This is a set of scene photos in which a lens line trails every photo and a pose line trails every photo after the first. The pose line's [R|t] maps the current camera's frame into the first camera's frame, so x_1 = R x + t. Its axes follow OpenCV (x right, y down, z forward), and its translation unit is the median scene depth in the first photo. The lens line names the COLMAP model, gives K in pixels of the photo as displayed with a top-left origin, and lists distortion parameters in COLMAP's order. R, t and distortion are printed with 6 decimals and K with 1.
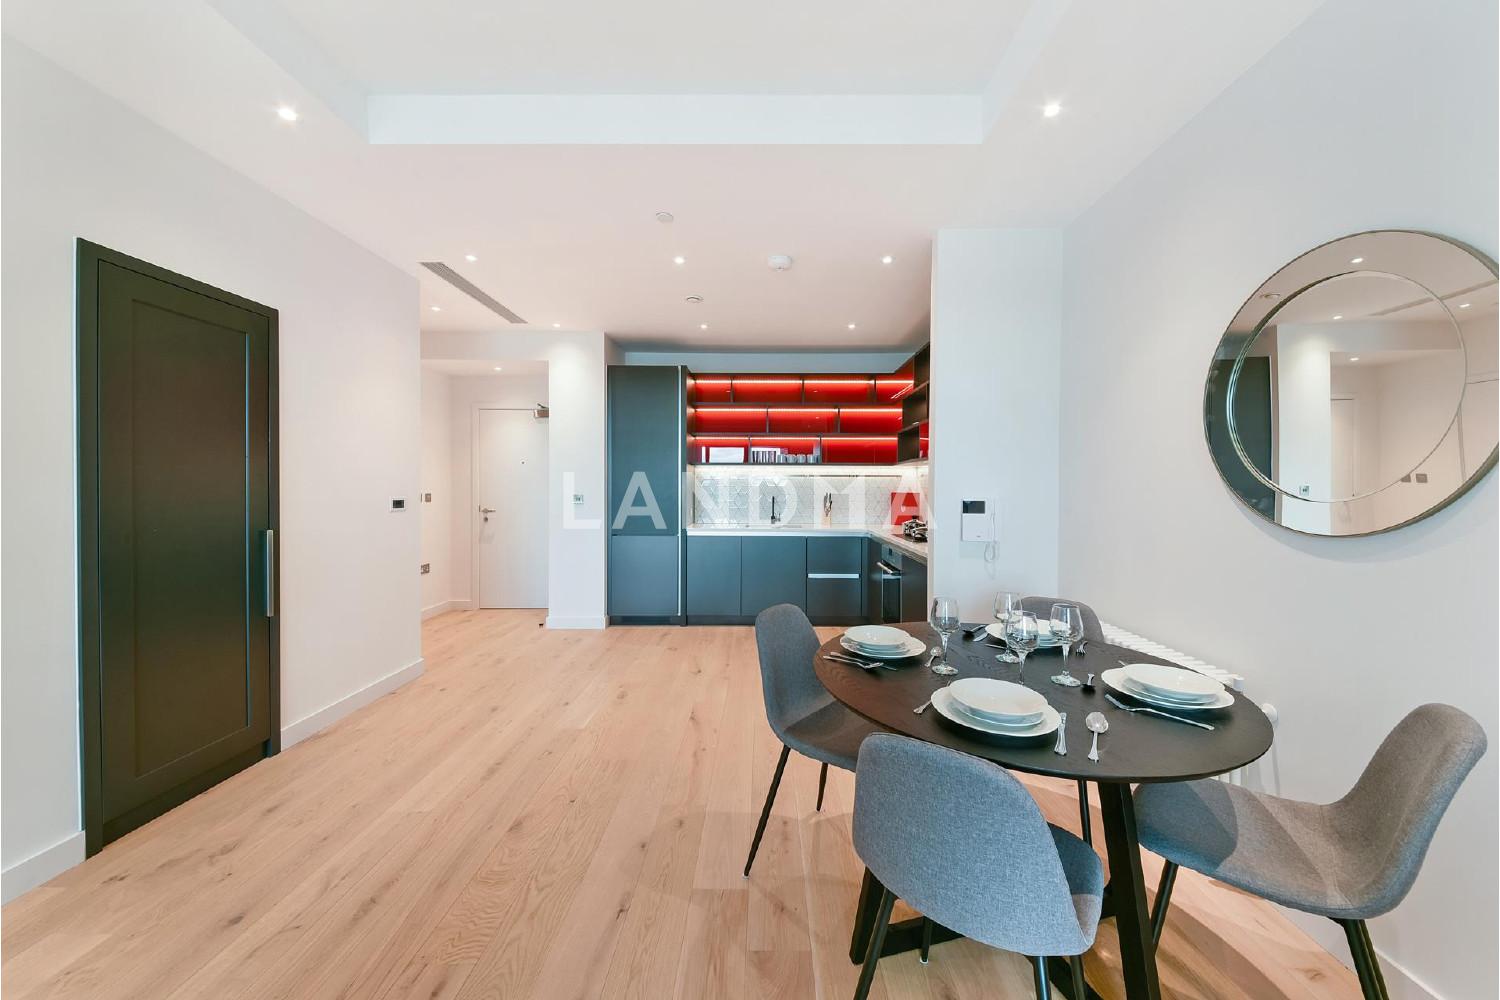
lens RADIAL K [[532.2, 0, 758.8], [0, 532.2, 483.7], [0, 0, 1]] dist [0.000881, -0.000111]
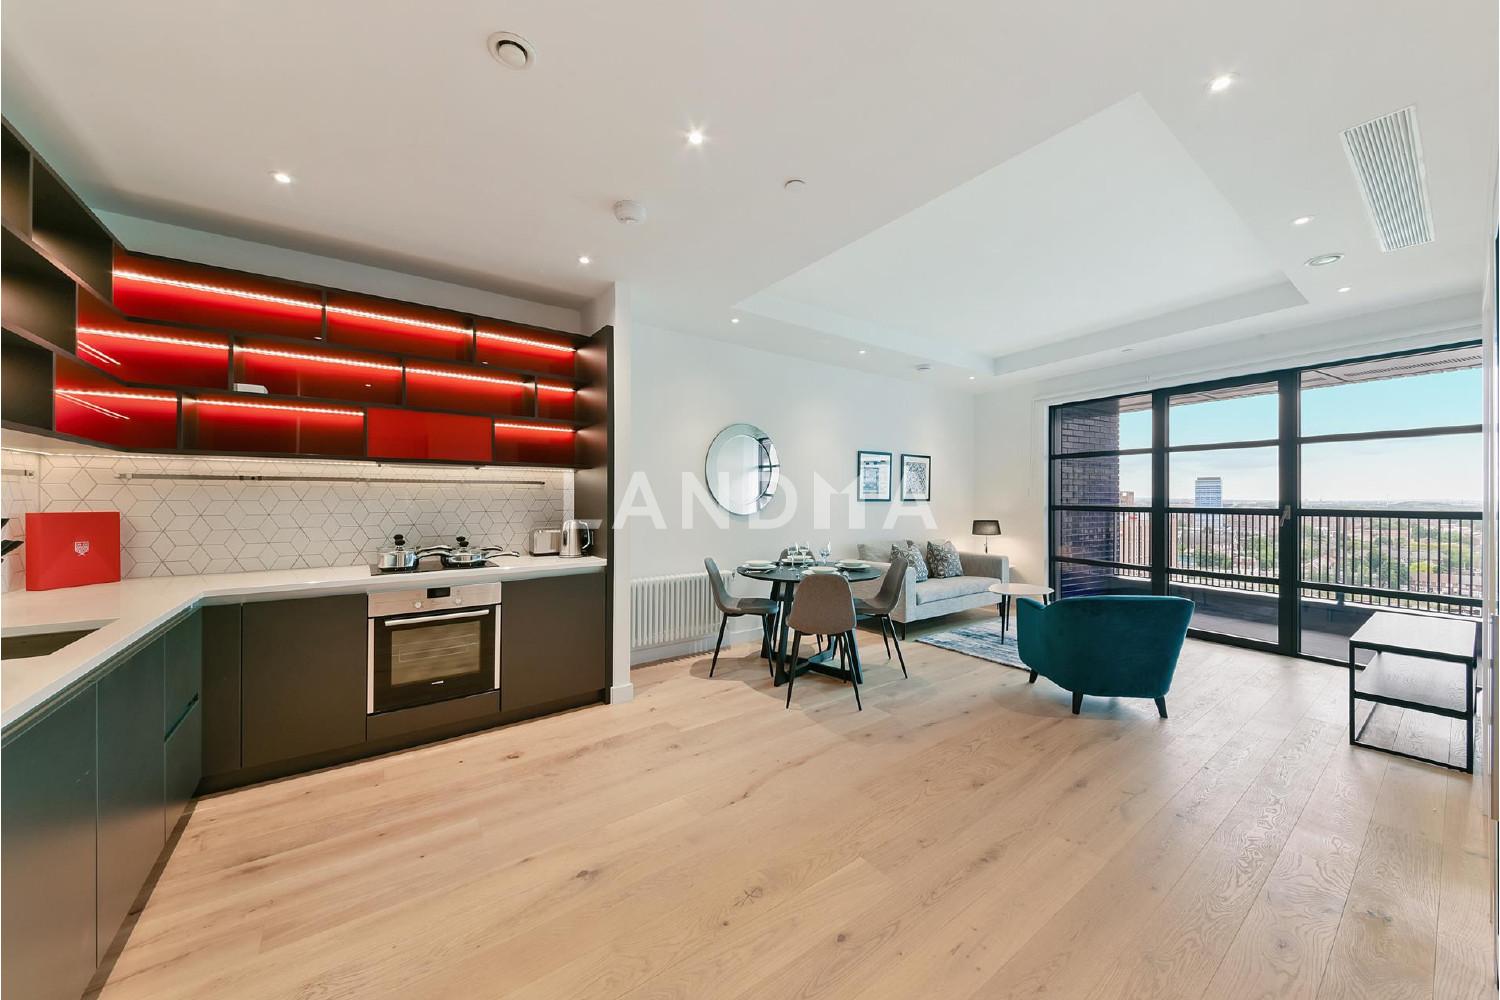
lens RADIAL K [[532.2, 0, 753.4], [0, 532.2, 499.2], [0, 0, 1]] dist [0.000881, -0.000111]
pose [[-0.608332, -0.011657, 0.793597, -0.444312], [-0.008627, 0.999930, 0.008075, -0.003071], [-0.793636, -0.001934, -0.608390, 0.866178]]
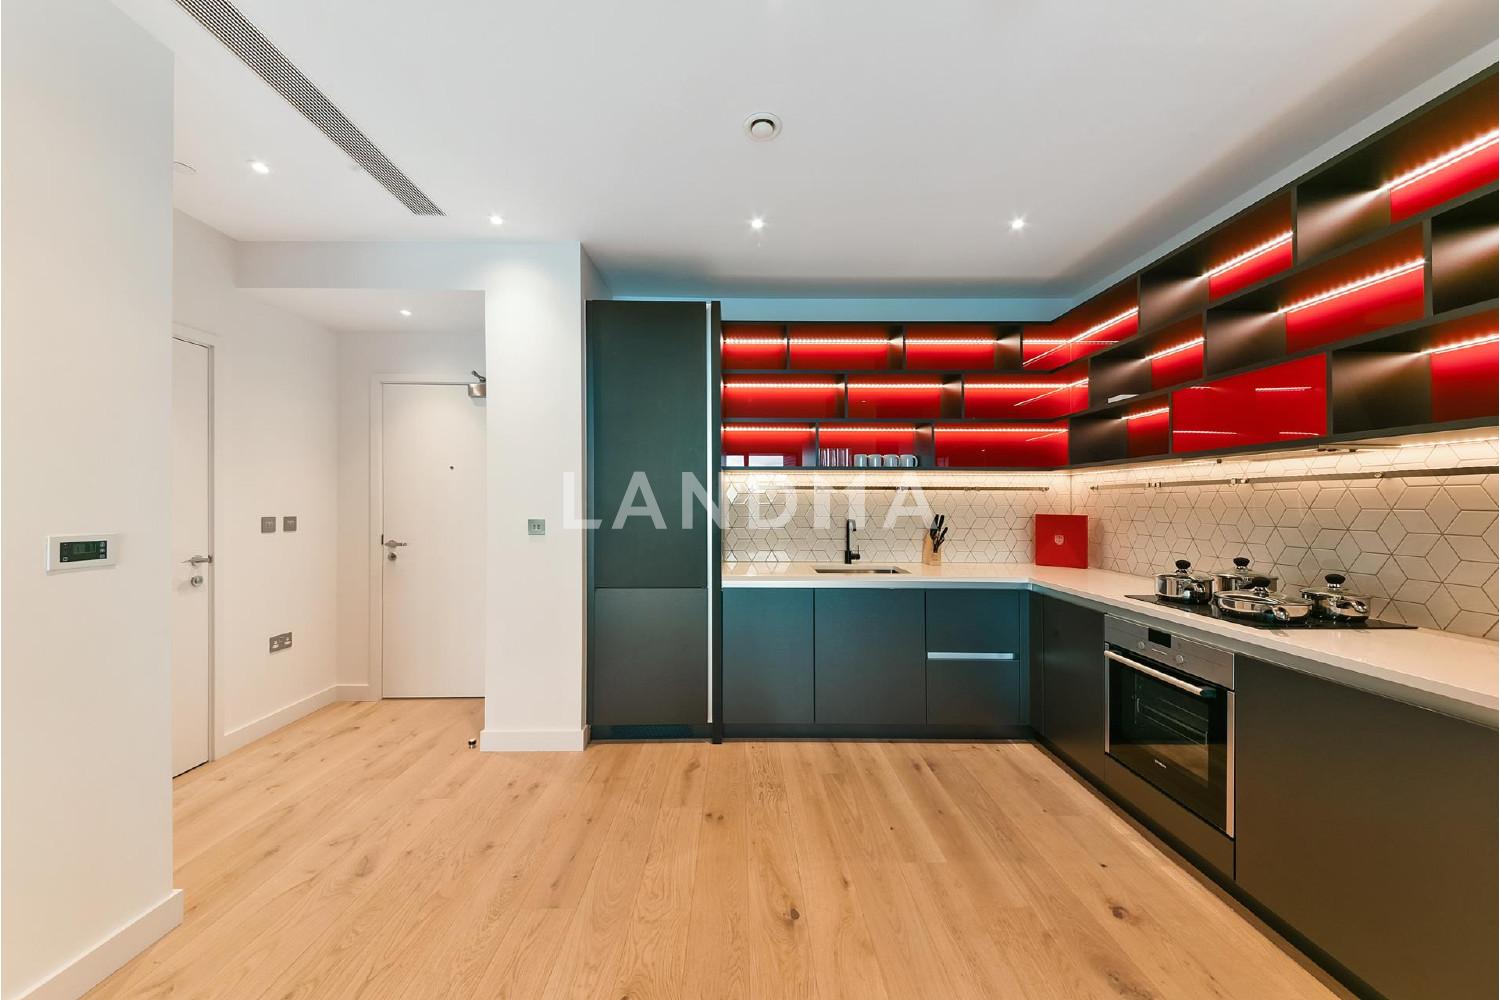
lens RADIAL K [[532.2, 0, 746.9], [0, 532.2, 498.7], [0, 0, 1]] dist [0.000881, -0.000111]
pose [[0.999646, -0.001086, 0.026598, -0.120845], [0.001156, 0.999996, -0.002636, -0.000477], [-0.026595, 0.002666, 0.999643, 0.399871]]
